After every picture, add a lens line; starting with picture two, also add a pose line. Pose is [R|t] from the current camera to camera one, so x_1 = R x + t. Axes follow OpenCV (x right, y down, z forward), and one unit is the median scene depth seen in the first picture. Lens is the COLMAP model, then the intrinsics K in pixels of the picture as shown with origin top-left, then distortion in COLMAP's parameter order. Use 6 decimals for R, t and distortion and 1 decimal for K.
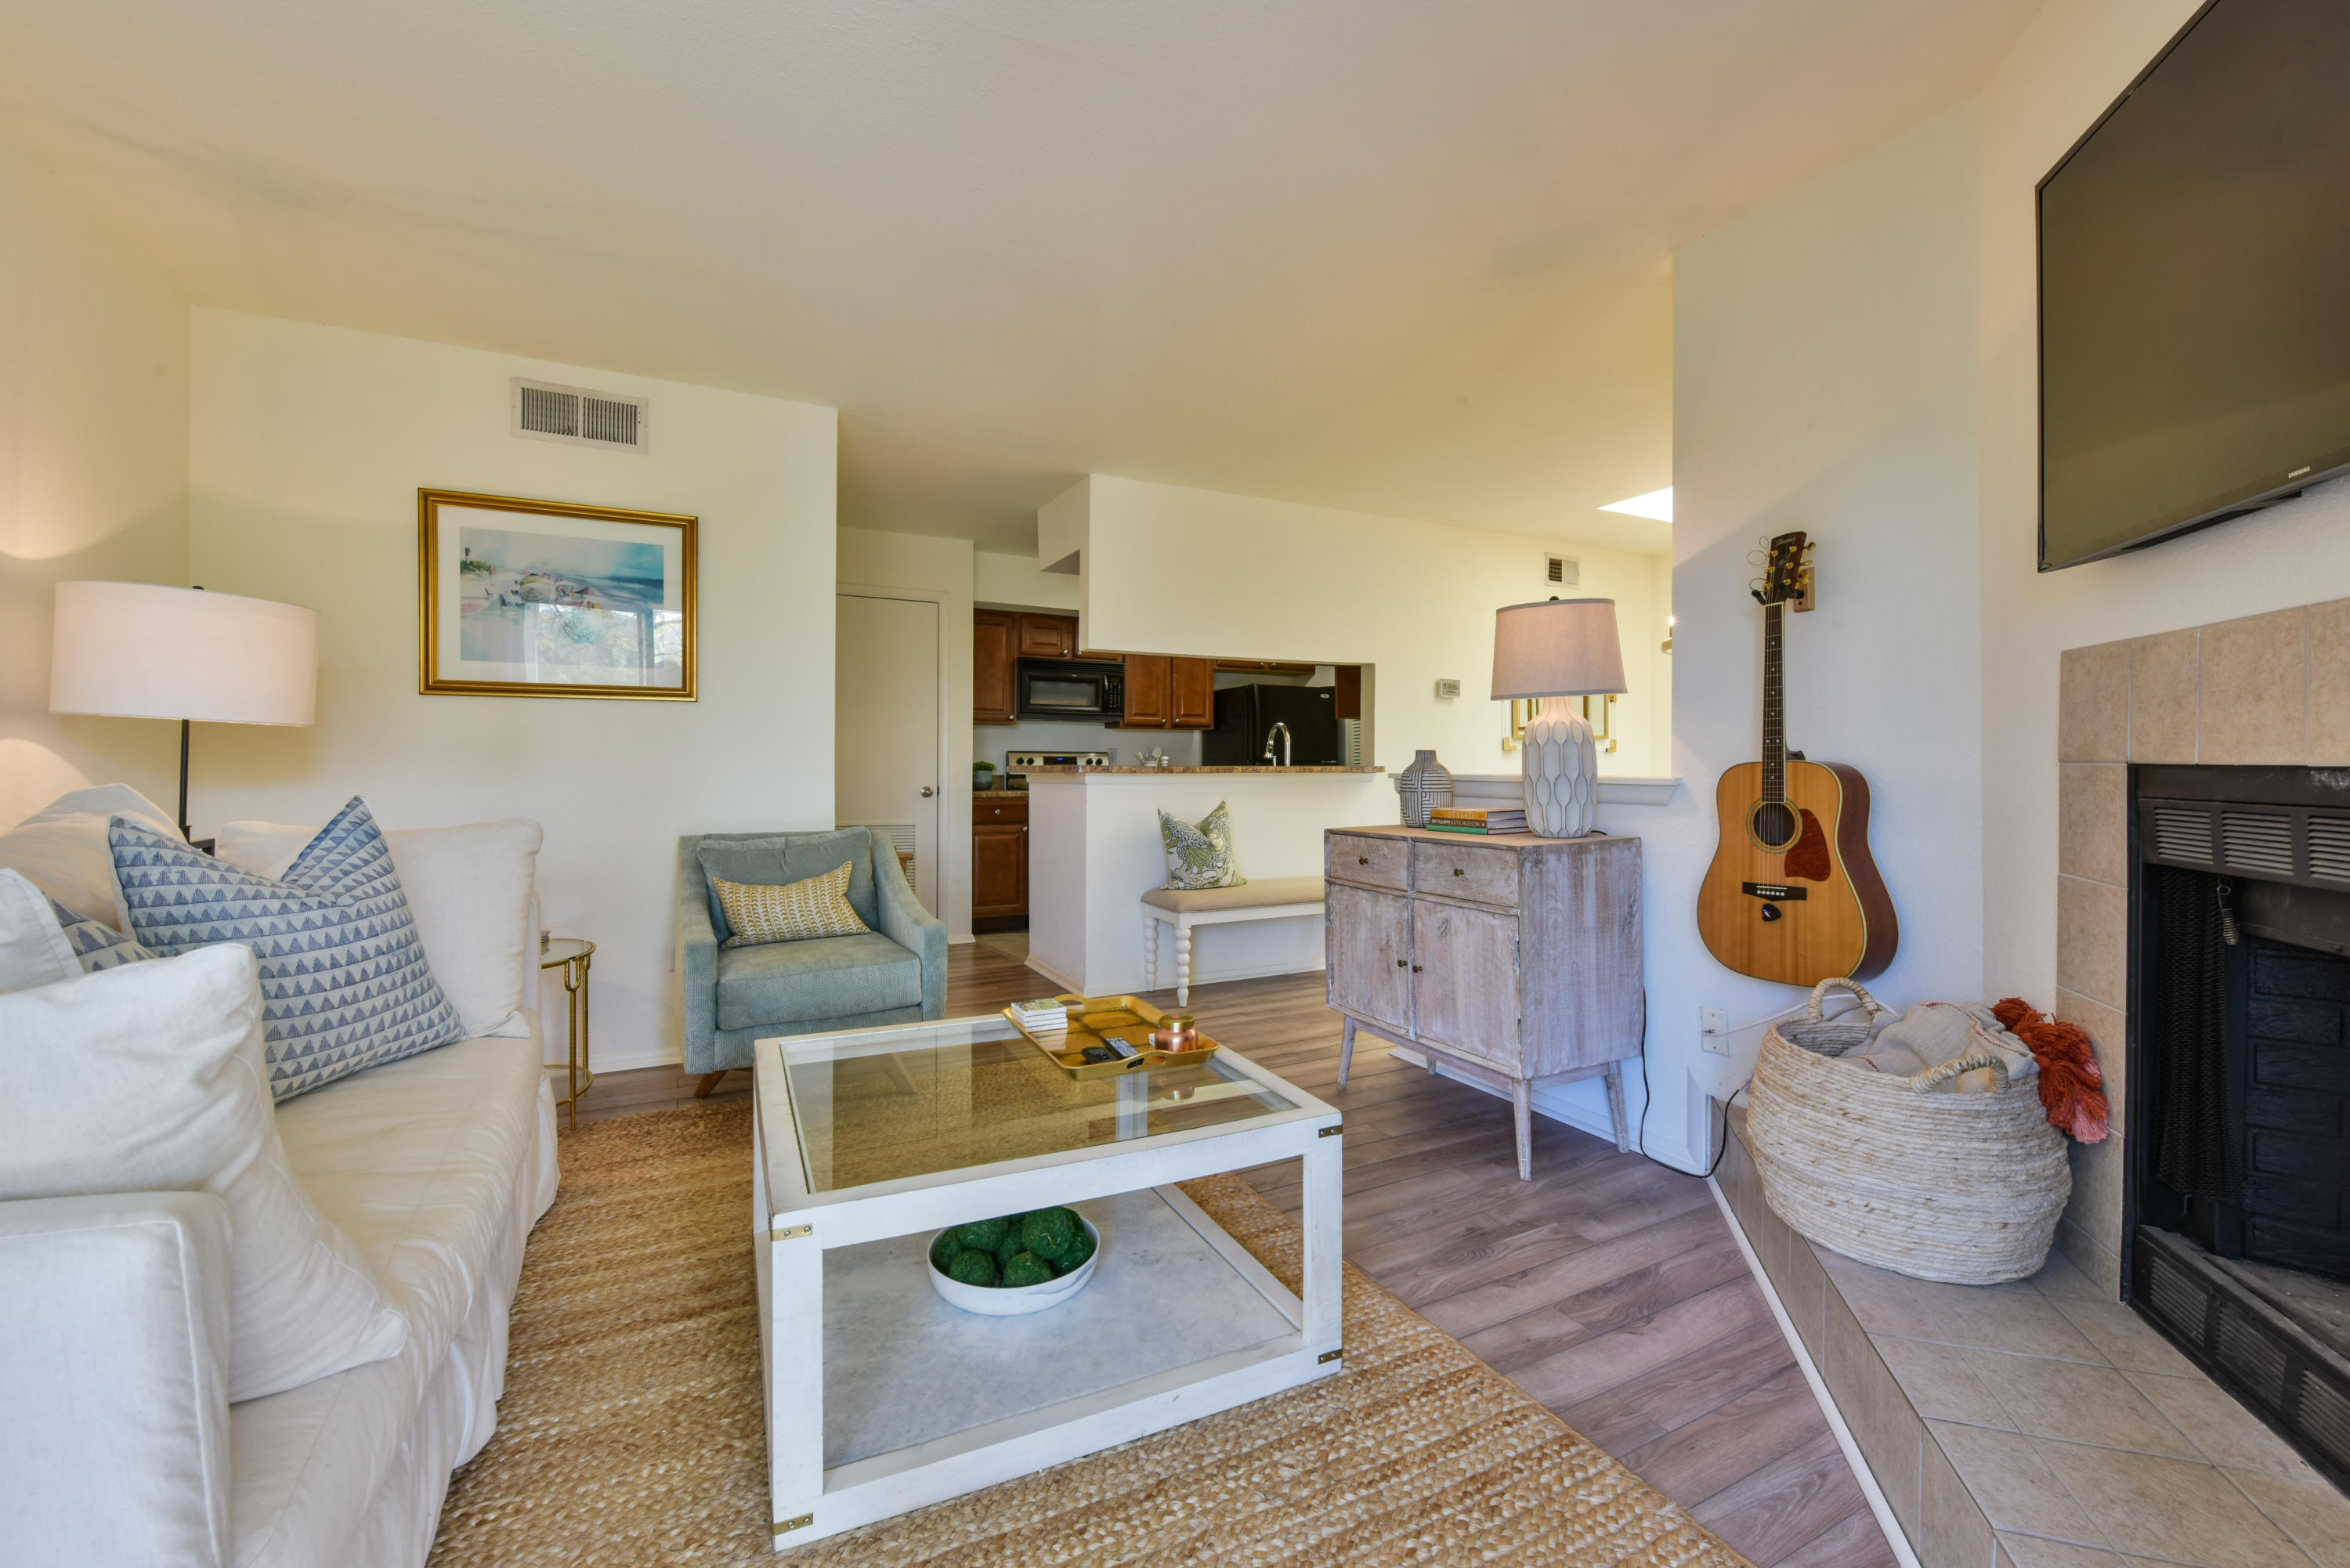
lens RADIAL K [[990.7, 0, 1181.2], [0, 990.7, 768.4], [0, 0, 1]] dist [-0.000343, -0.000145]
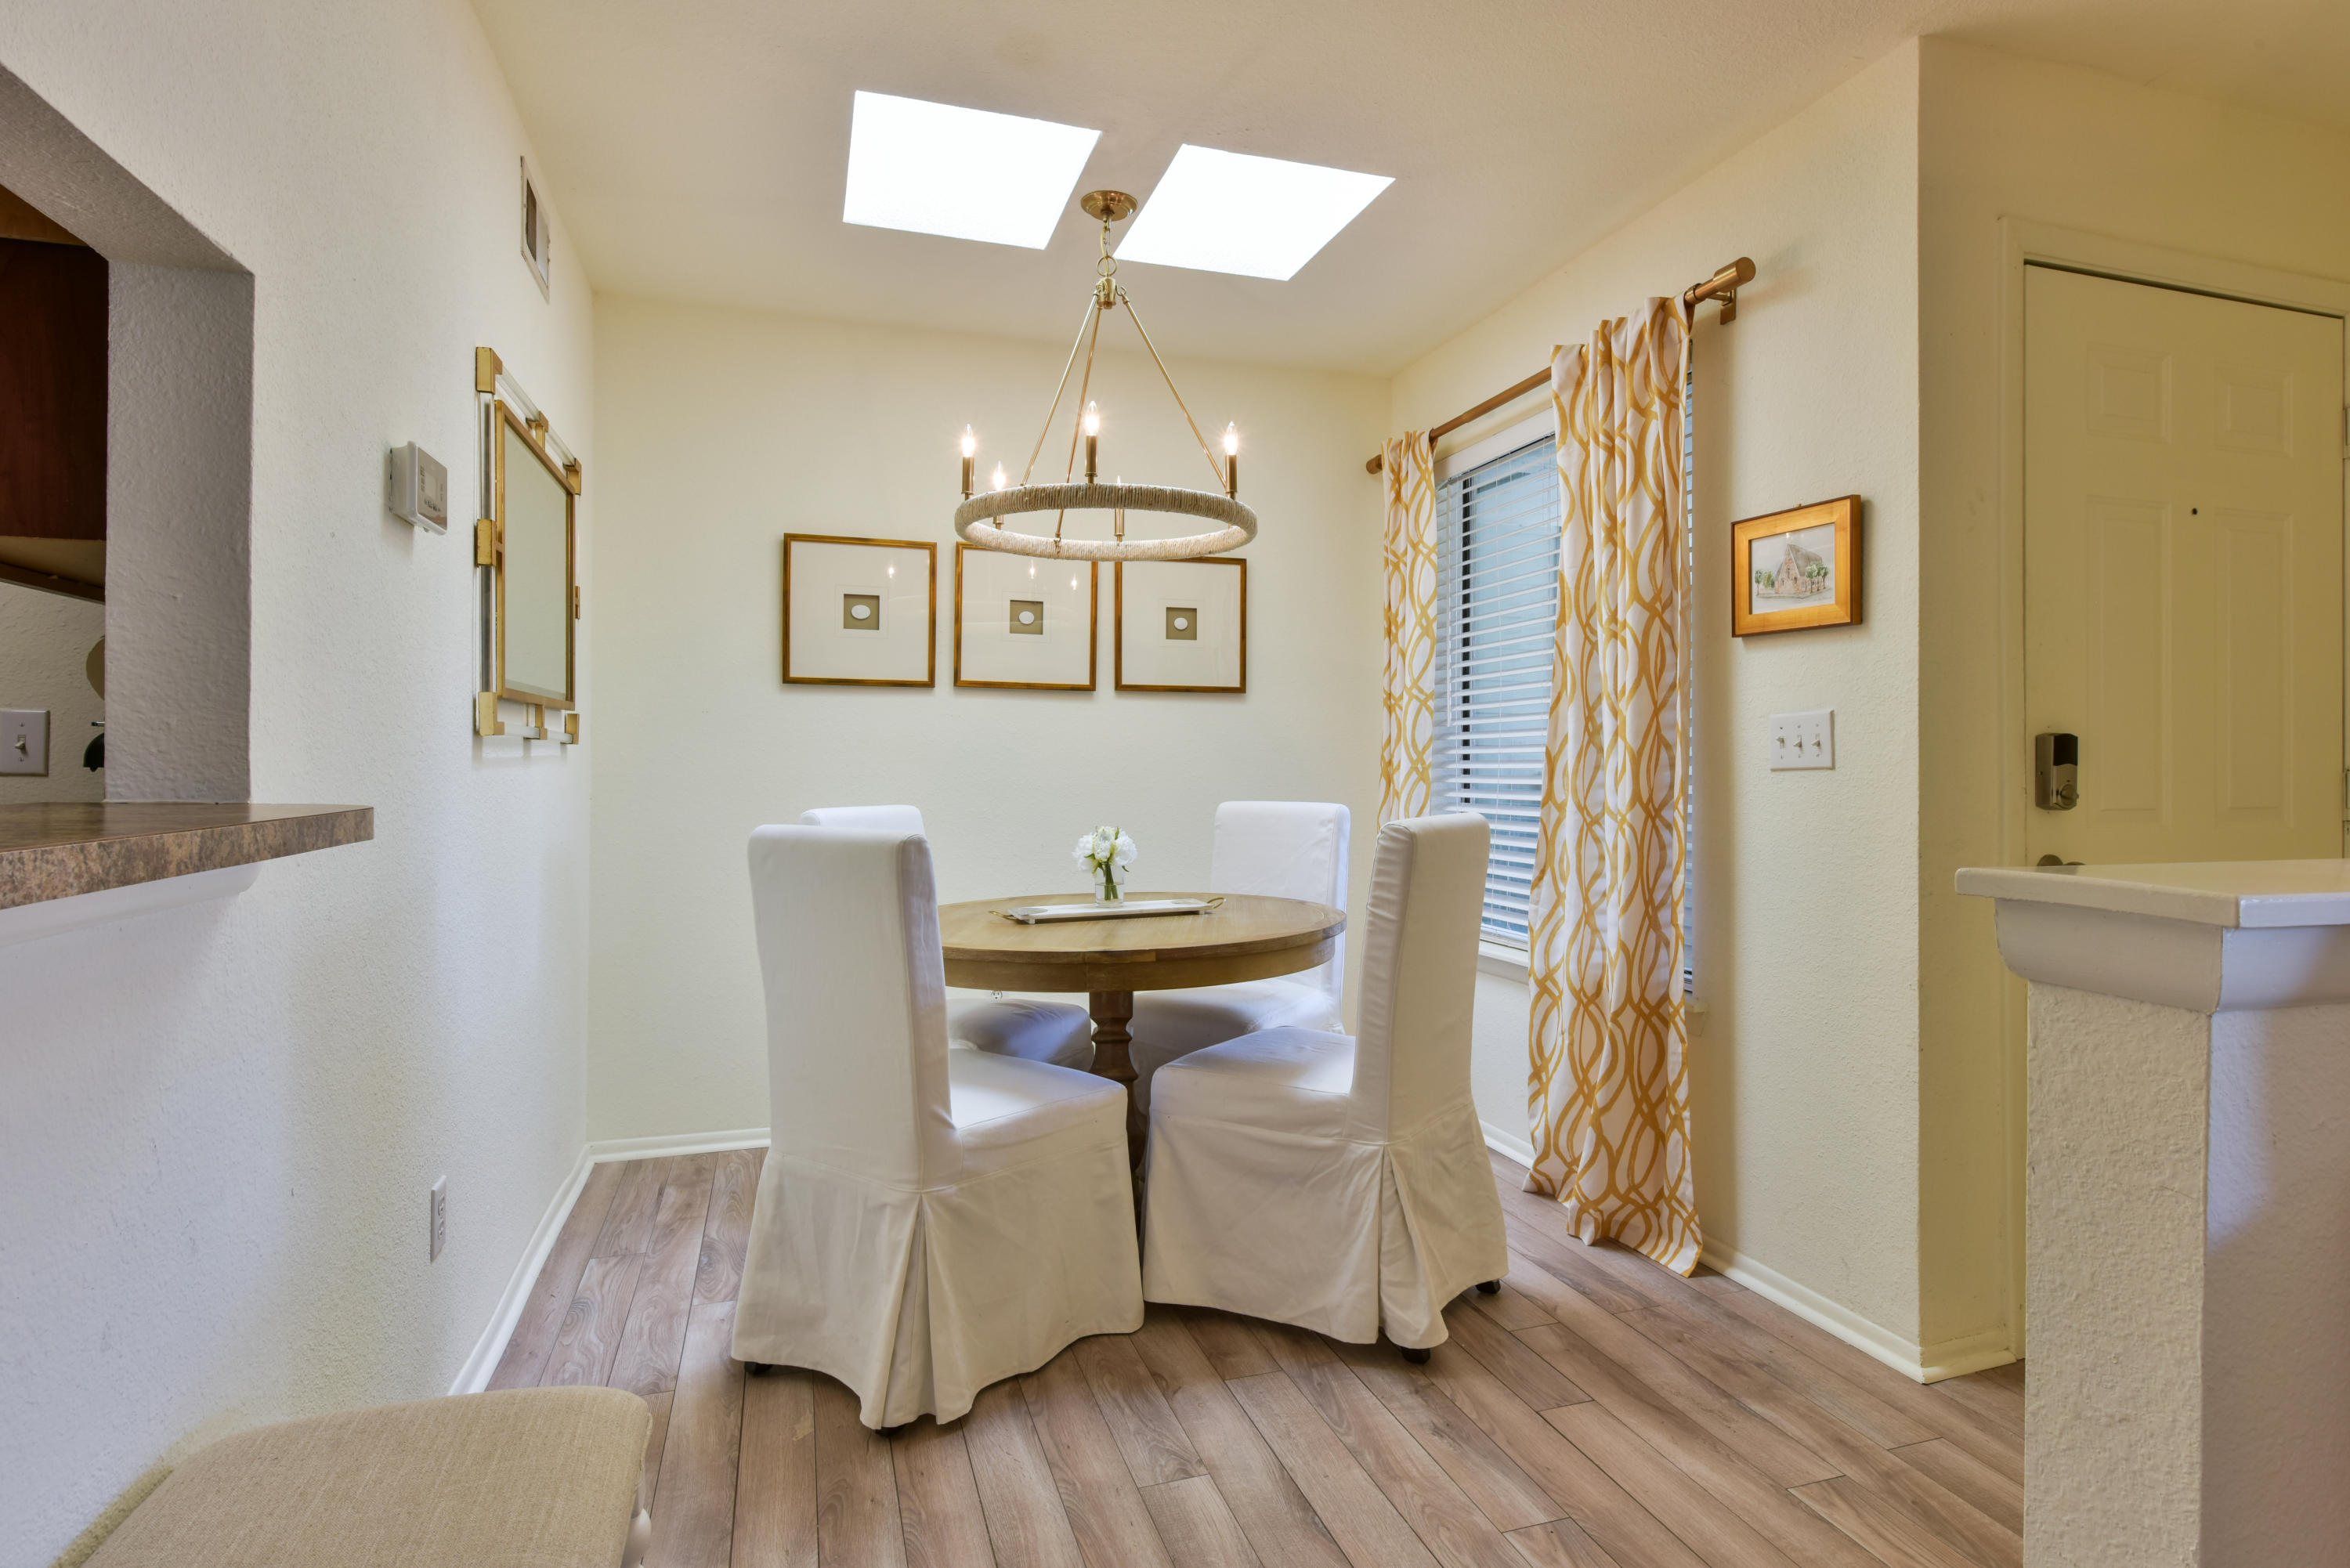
lens RADIAL K [[1218.2, 0, 1181.6], [0, 1218.2, 761.2], [0, 0, 1]] dist [0.003917, 0.000112]
pose [[0.155194, 0.001700, 0.987883, -0.032775], [-0.002788, 0.999995, -0.001283, -0.027316], [-0.987880, -0.002555, 0.155198, 1.806333]]
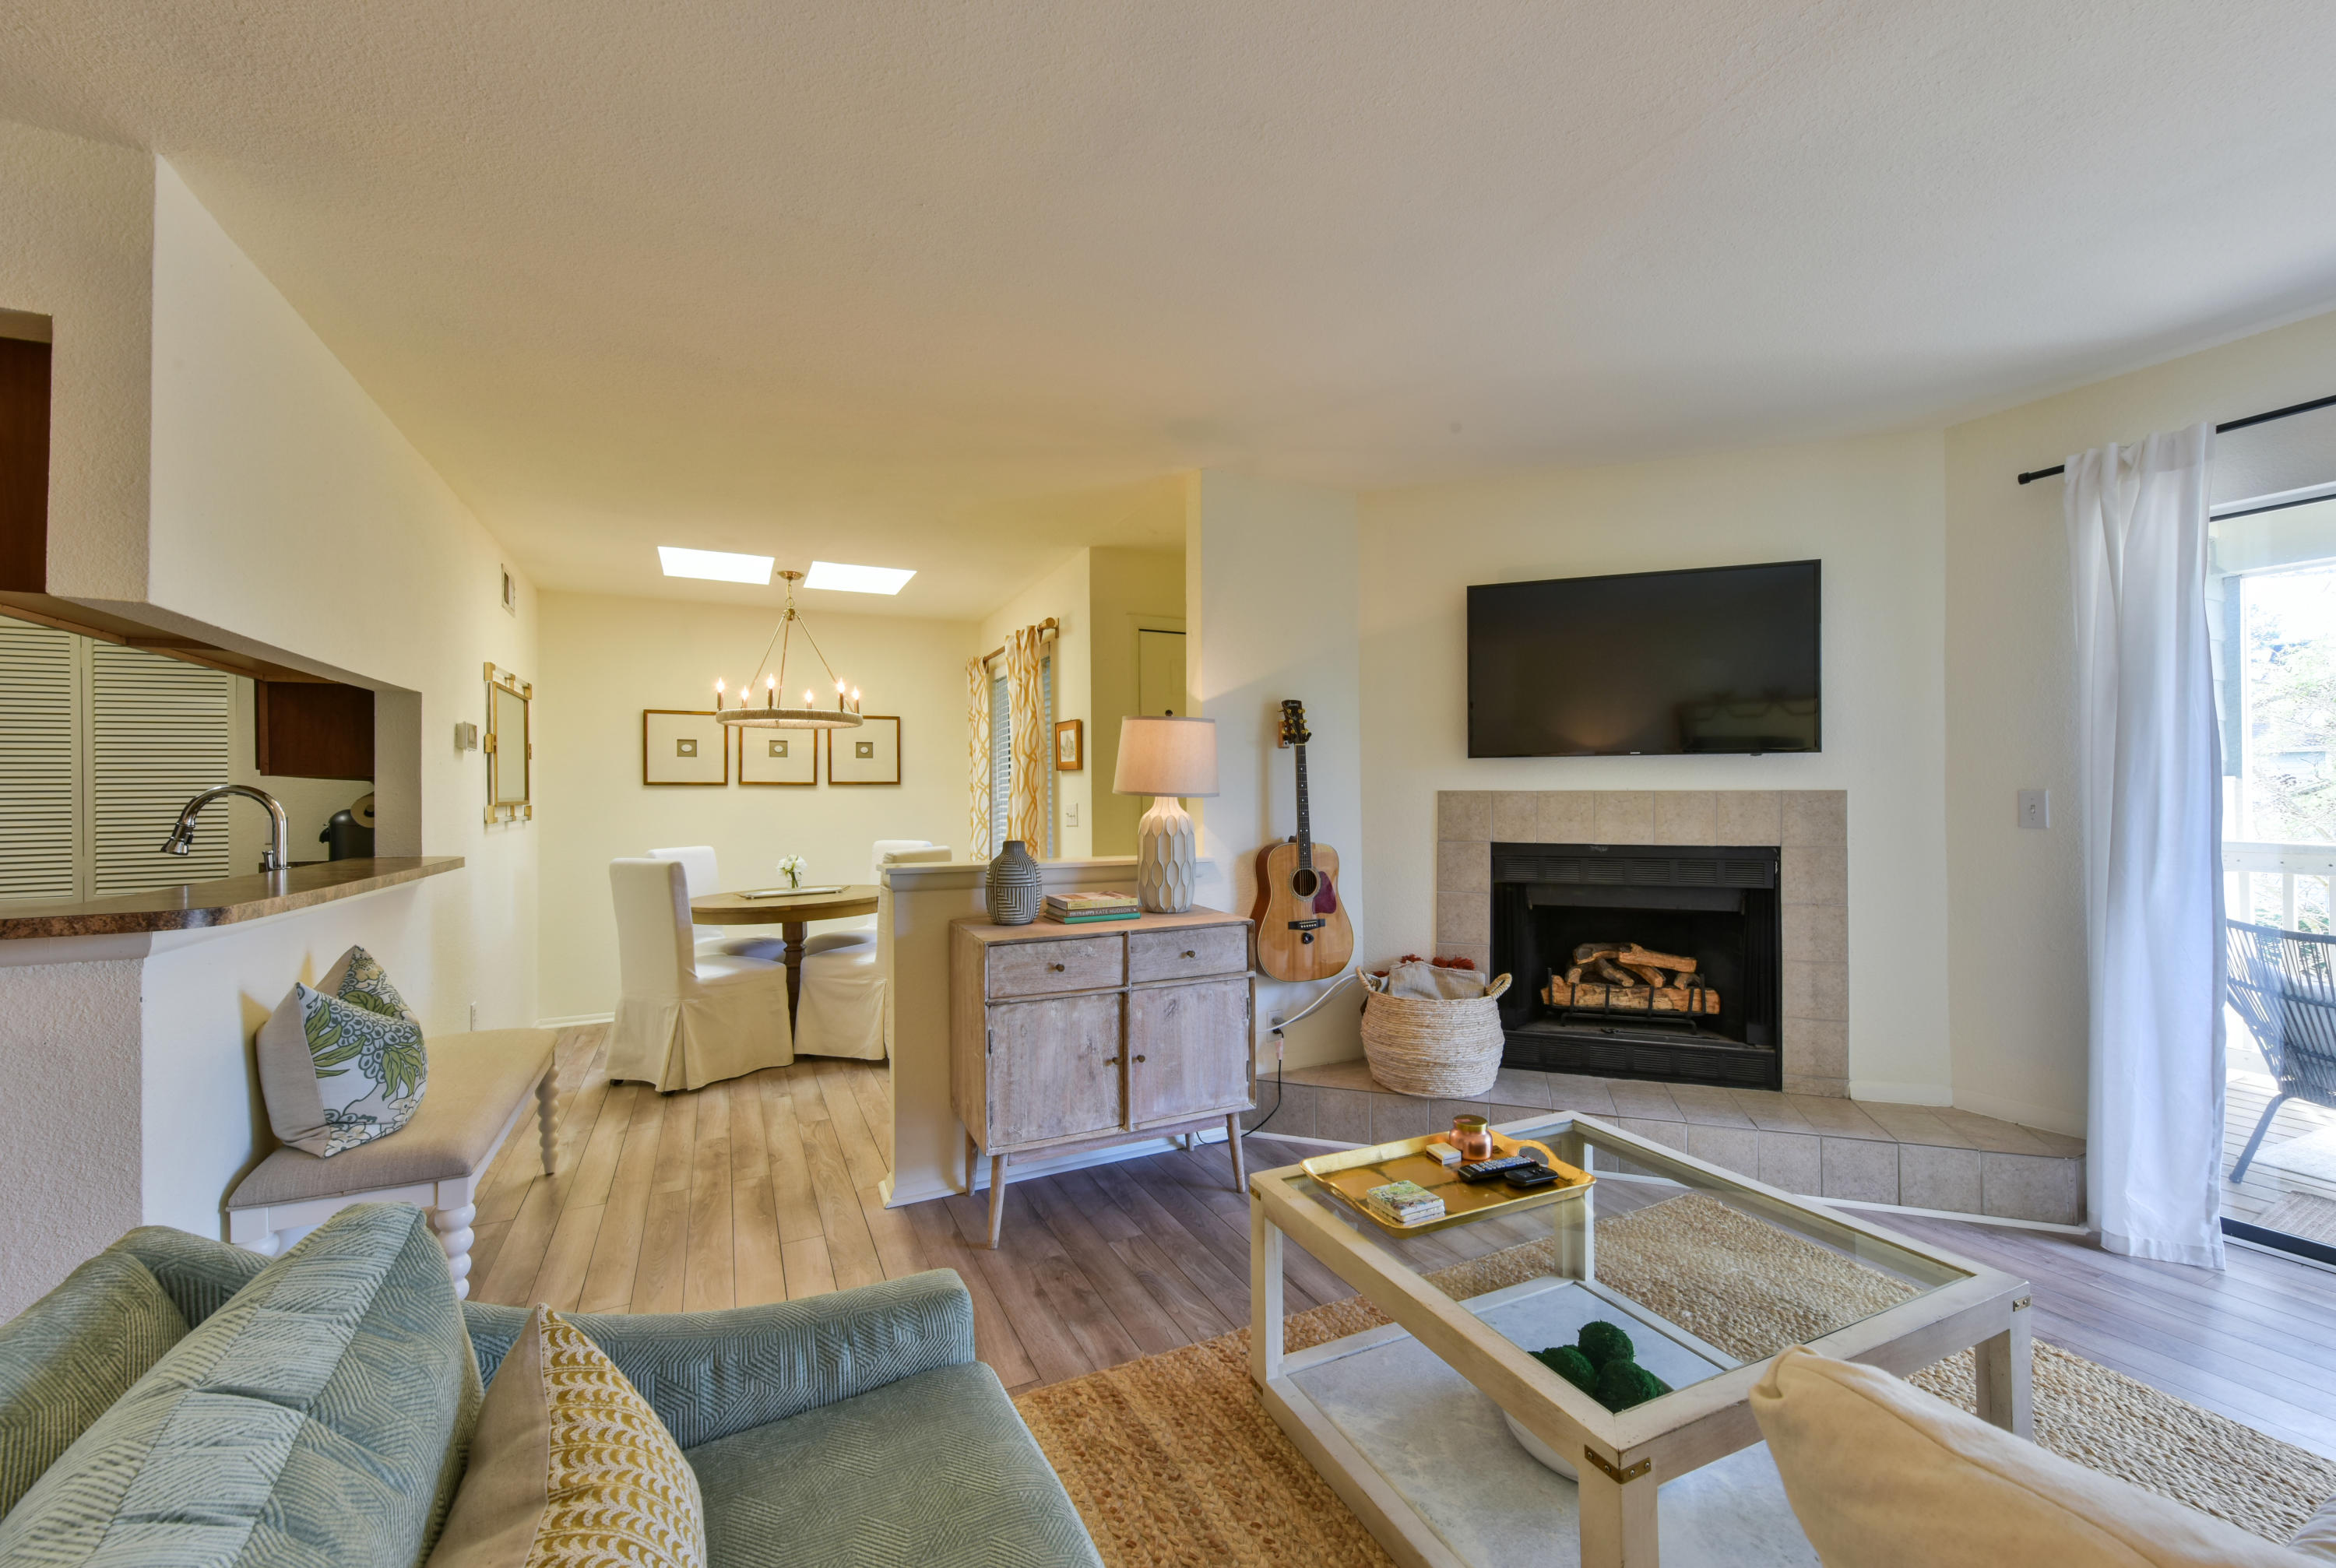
lens RADIAL K [[926.5, 0, 1176.0], [0, 926.5, 793.2], [0, 0, 1]] dist [0.001197, 0.000044]
pose [[0.005946, 0.004823, 0.999971, -0.898855], [0.009127, 0.999946, -0.004877, -0.082570], [-0.999941, 0.009155, 0.005902, 1.199651]]
